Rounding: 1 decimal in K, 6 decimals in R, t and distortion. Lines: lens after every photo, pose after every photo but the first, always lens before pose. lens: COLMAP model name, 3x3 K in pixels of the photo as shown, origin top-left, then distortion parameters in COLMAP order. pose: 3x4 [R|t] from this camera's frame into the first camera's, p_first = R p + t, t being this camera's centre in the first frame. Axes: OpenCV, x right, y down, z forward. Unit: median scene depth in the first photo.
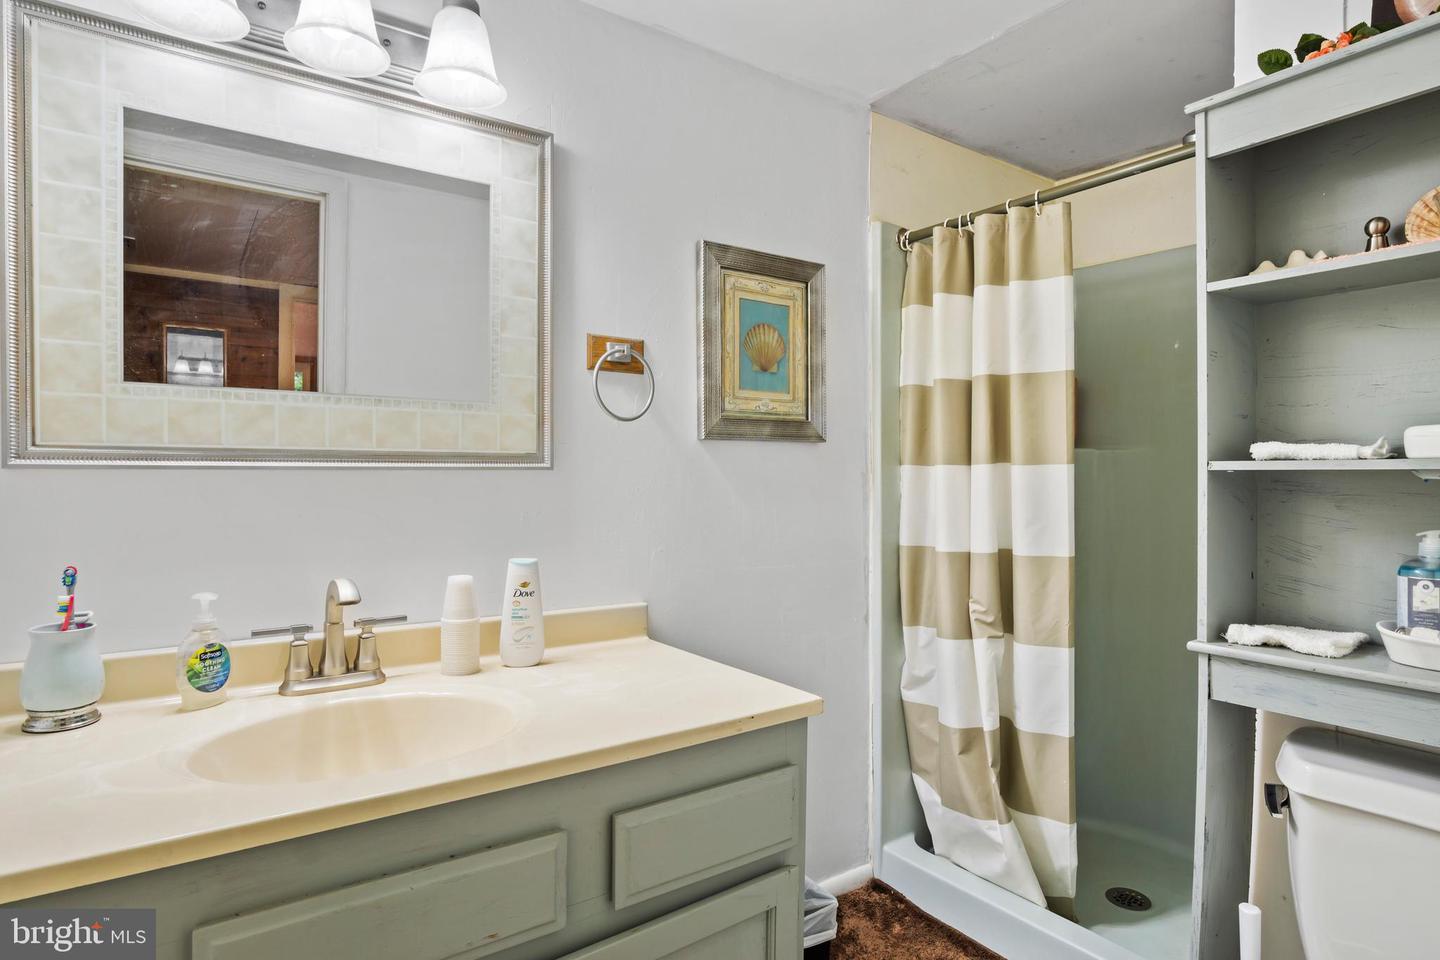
lens RADIAL K [[763.4, 0, 723.0], [0, 763.4, 484.8], [0, 0, 1]] dist [-0.003060, -0.000214]
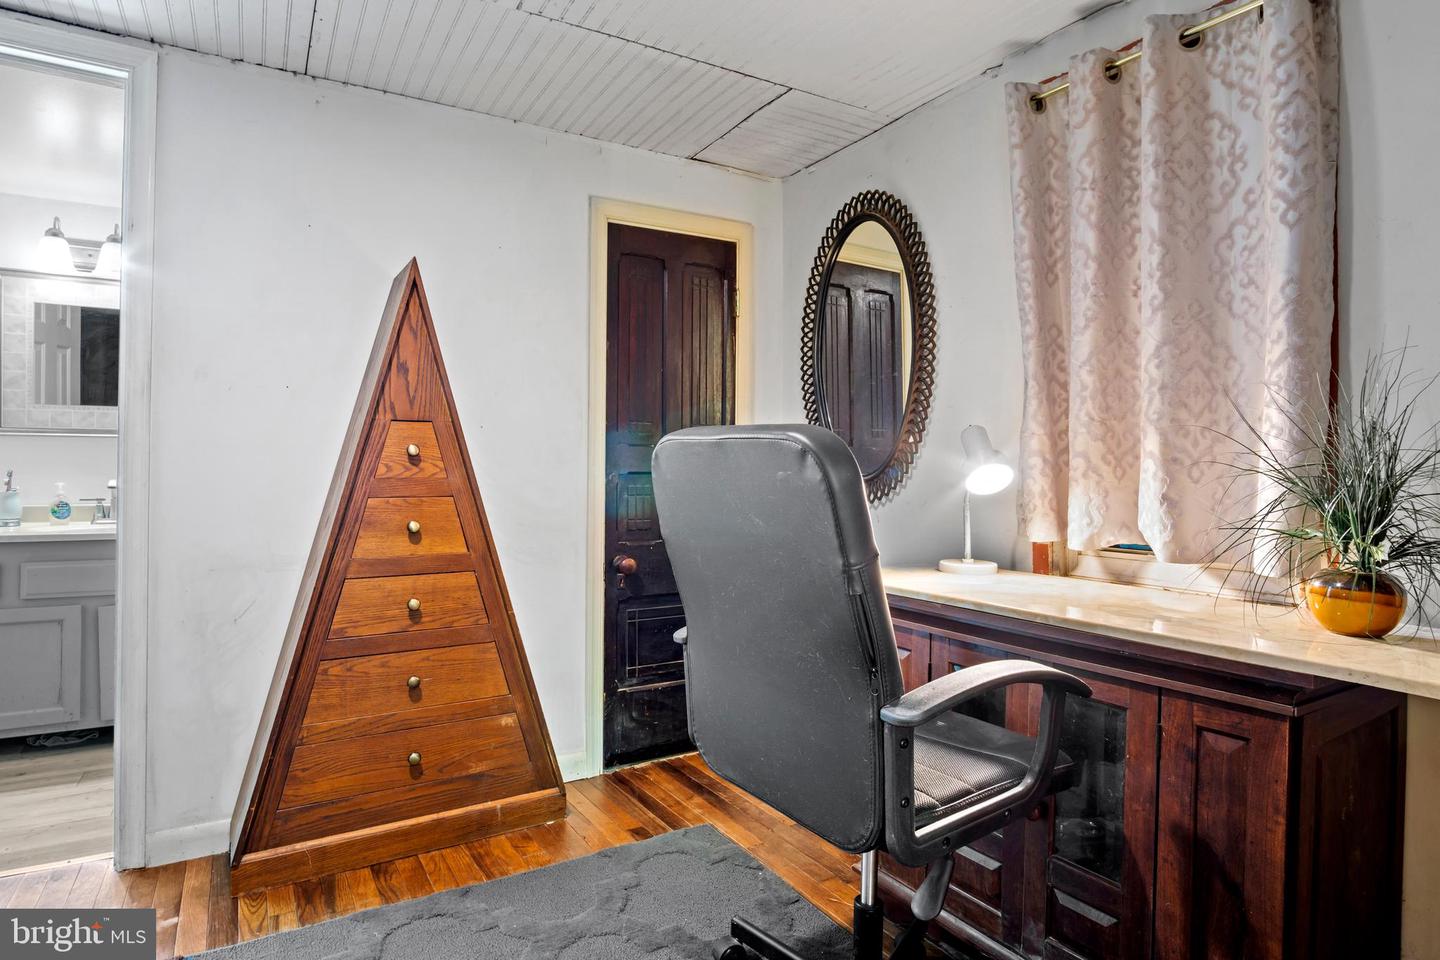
lens RADIAL K [[817.4, 0, 717.0], [0, 817.4, 471.4], [0, 0, 1]] dist [0.001566, 0.000048]
pose [[0.994702, 0.004300, -0.102706, 1.926950], [-0.005760, 0.999886, -0.013926, 0.130416], [0.102635, 0.014444, 0.994614, -1.636947]]
